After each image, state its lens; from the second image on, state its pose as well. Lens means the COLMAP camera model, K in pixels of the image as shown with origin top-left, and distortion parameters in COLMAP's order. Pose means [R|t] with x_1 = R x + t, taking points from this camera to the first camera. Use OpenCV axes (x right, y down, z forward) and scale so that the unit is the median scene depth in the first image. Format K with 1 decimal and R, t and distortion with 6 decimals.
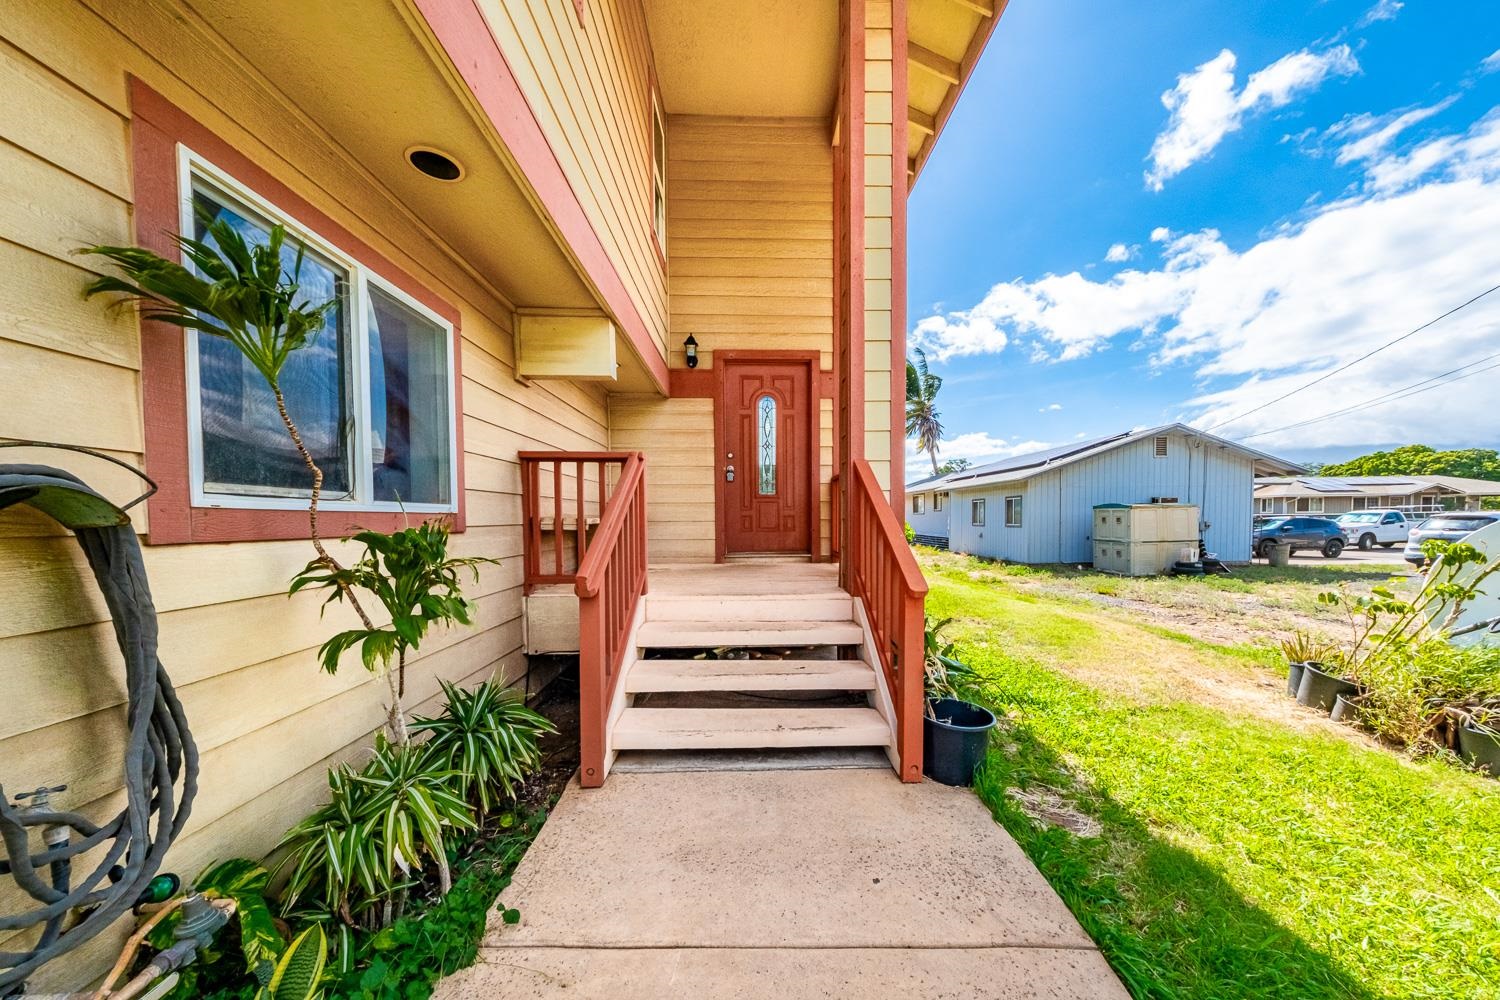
lens RADIAL K [[522.6, 0, 741.8], [0, 522.6, 506.3], [0, 0, 1]] dist [-0.000324, -0.000222]
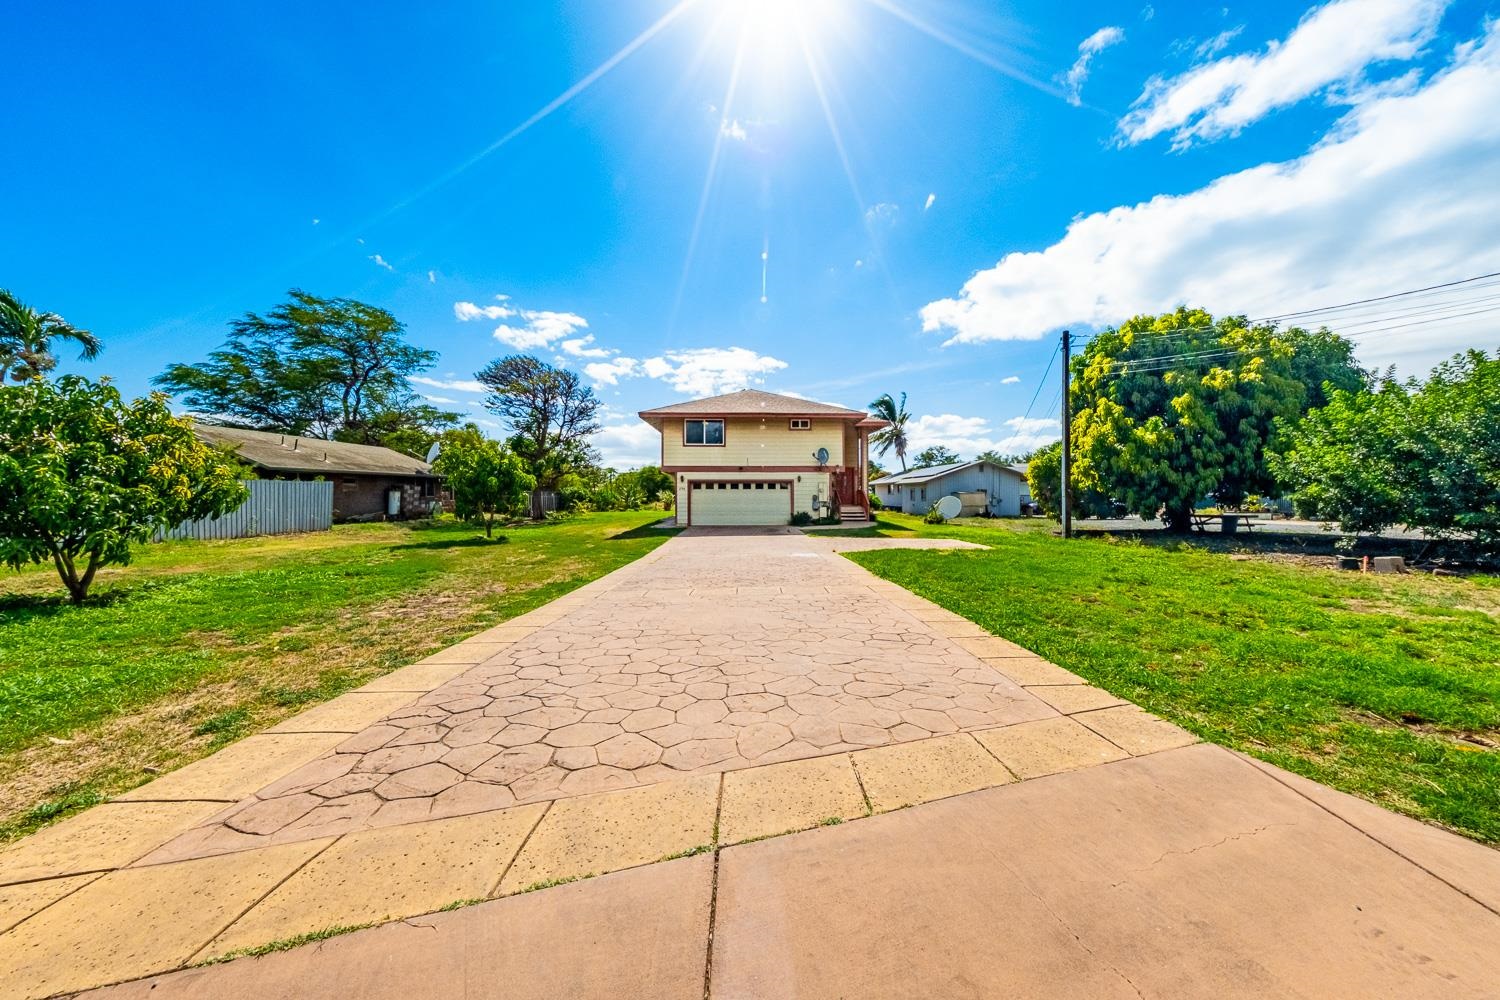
lens RADIAL K [[522.6, 0, 741.8], [0, 522.6, 506.3], [0, 0, 1]] dist [-0.000324, -0.000222]
pose [[0.999981, 0.000626, 0.006139, -1.065098], [-0.000896, 0.999029, 0.044050, -0.131780], [-0.006106, -0.044054, 0.999010, -4.500681]]
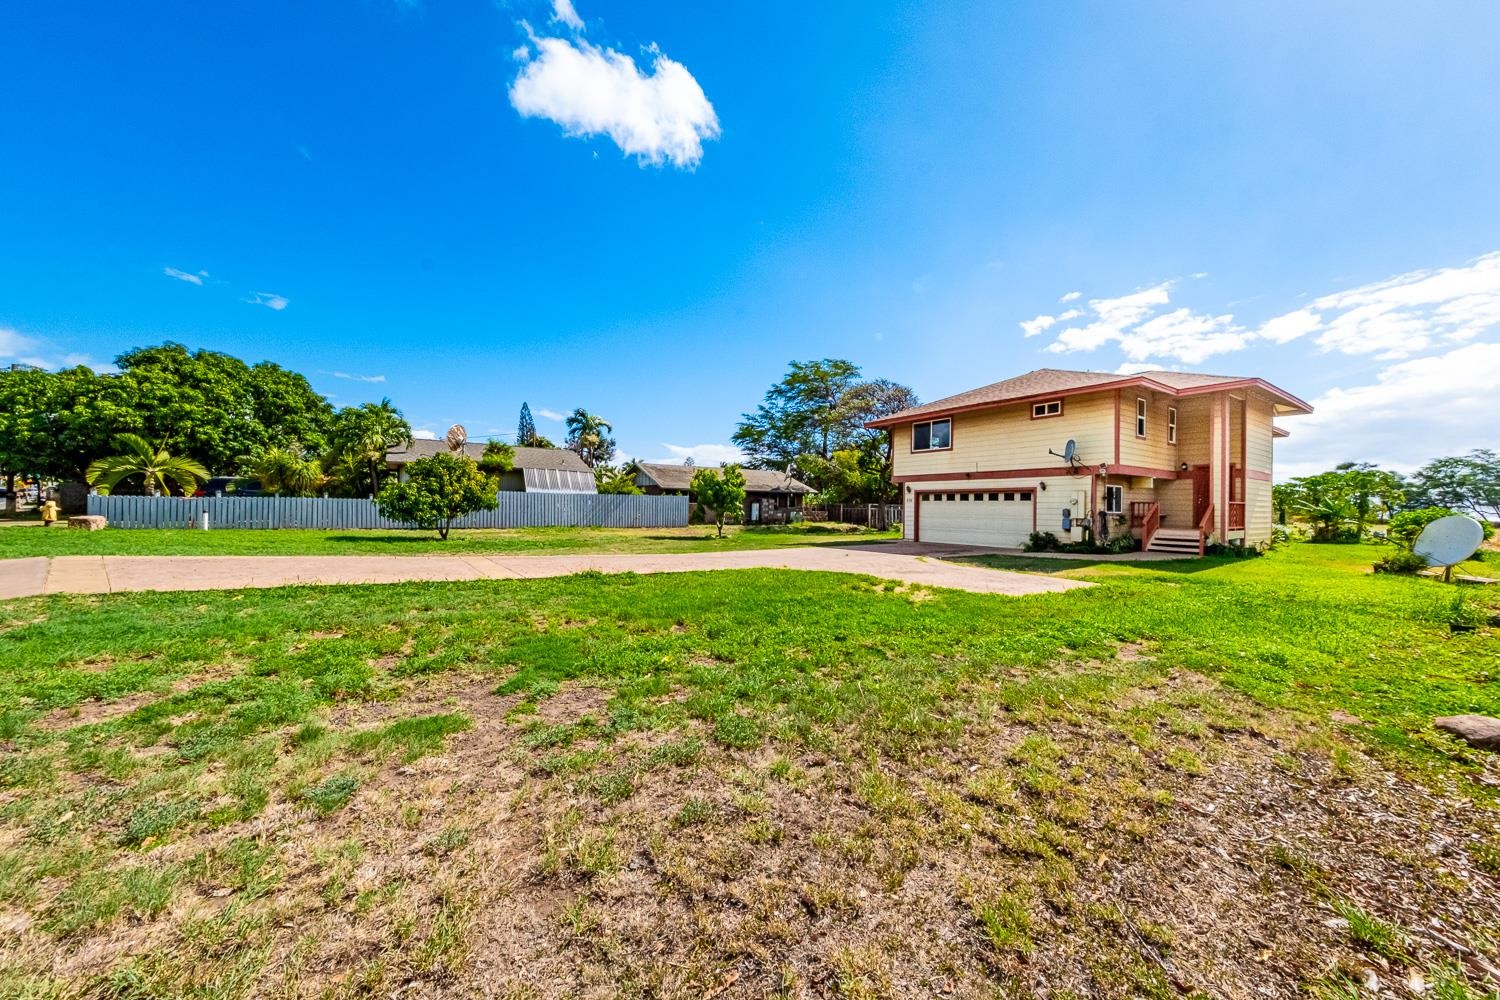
lens RADIAL K [[522.6, 0, 741.8], [0, 522.6, 506.3], [0, 0, 1]] dist [-0.000324, -0.000222]
pose [[0.545355, 0.006843, -0.838177, 1.190278], [0.009176, 0.999858, 0.014133, -0.106958], [0.838155, -0.015398, 0.545215, -3.291531]]
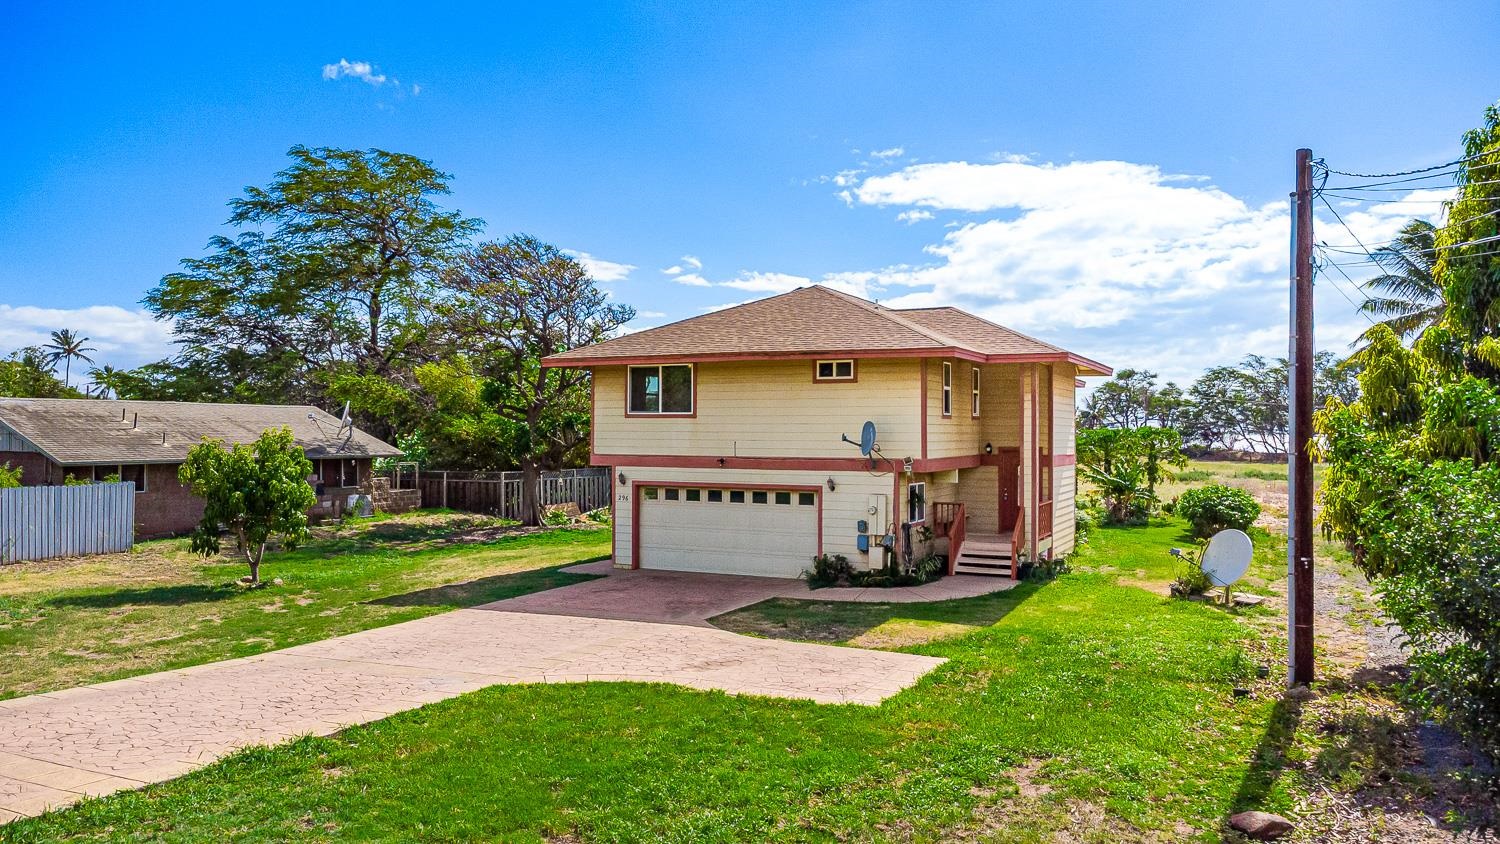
lens RADIAL K [[1103.2, 0, 750.0], [0, 1103.2, 422.0], [0, 0, 1]] dist [0.010095, 0.001243]
pose [[0.894979, 0.001723, -0.446105, 1.223385], [0.006073, 0.999853, 0.016046, -0.510852], [0.446067, -0.017070, 0.894837, -4.190357]]
